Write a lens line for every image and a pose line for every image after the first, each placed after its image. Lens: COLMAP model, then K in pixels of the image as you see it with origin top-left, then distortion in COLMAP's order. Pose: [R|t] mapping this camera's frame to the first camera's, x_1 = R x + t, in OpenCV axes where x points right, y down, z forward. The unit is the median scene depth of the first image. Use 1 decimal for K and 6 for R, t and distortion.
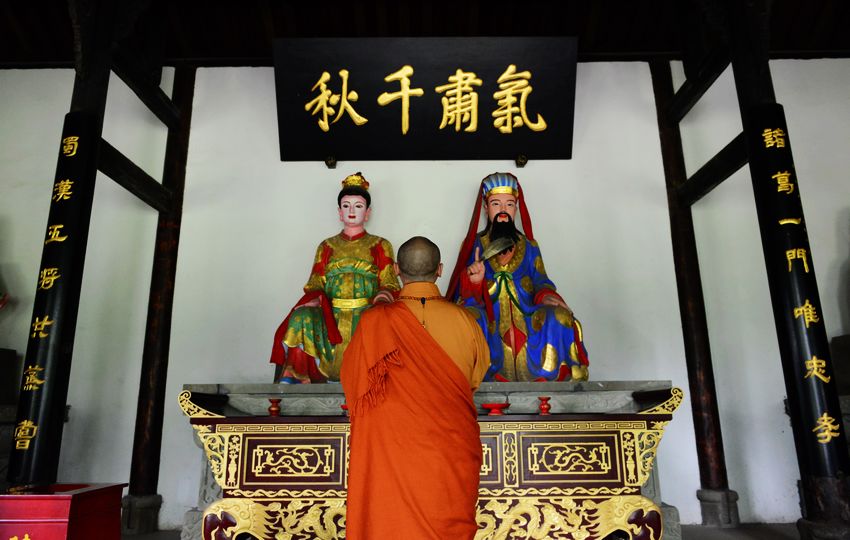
lens RADIAL K [[589.8, 0, 421.8], [0, 589.8, 255.6], [0, 0, 1]] dist [-0.004519, -0.001439]
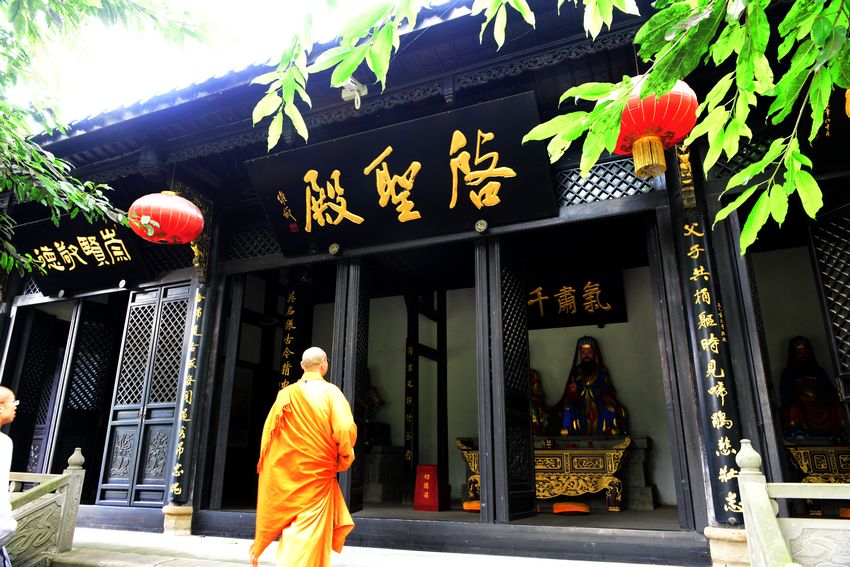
lens RADIAL K [[581.0, 0, 425.0], [0, 581.0, 283.5], [0, 0, 1]] dist [0.003462, 0.000342]
pose [[0.921079, -0.104894, -0.374981, 0.413745], [0.088714, 0.994236, -0.060209, -0.260741], [0.379135, 0.022191, 0.925075, -1.188187]]
